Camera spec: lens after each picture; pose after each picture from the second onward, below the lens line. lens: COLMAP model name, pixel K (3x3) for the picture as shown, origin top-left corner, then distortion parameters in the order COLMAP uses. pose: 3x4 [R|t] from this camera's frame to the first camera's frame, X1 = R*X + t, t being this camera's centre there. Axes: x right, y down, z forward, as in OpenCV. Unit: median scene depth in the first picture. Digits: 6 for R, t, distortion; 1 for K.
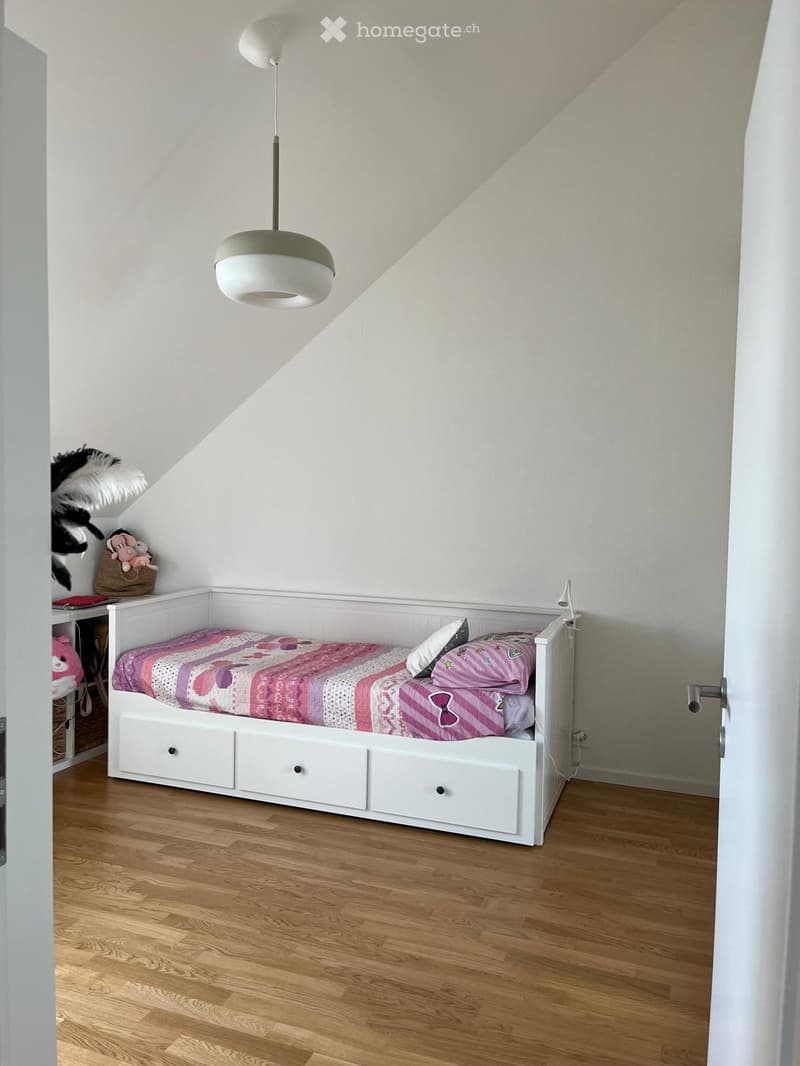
lens RADIAL K [[797.2, 0, 404.7], [0, 797.2, 532.8], [0, 0, 1]] dist [0.036897, -0.060735]
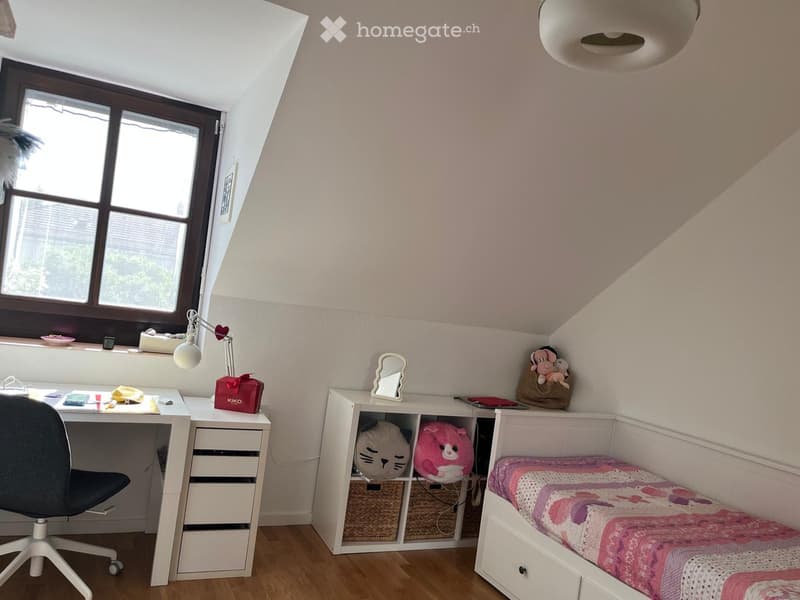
lens RADIAL K [[598.3, 0, 399.0], [0, 598.3, 306.7], [0, 0, 1]] dist [0.036897, -0.060735]
pose [[0.722465, 0.084031, -0.686282, 0.073473], [-0.151422, 0.987721, -0.038465, 0.006113], [0.674623, 0.131708, 0.726318, 0.315254]]
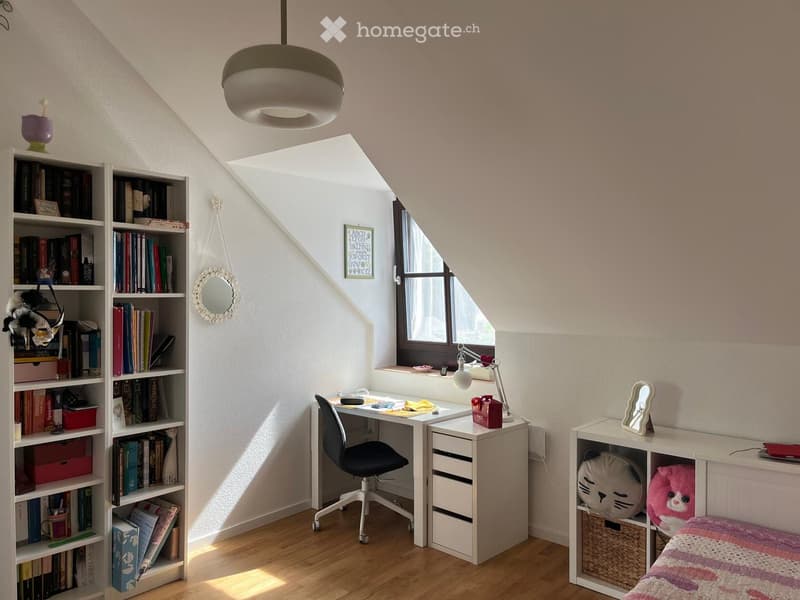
lens RADIAL K [[598.3, 0, 395.9], [0, 598.3, 295.7], [0, 0, 1]] dist [0.036897, -0.060735]
pose [[-0.333259, -0.016977, -0.942683, 0.326965], [-0.059930, 0.998197, 0.003209, -0.054322], [0.940929, 0.057564, -0.333675, 0.906045]]
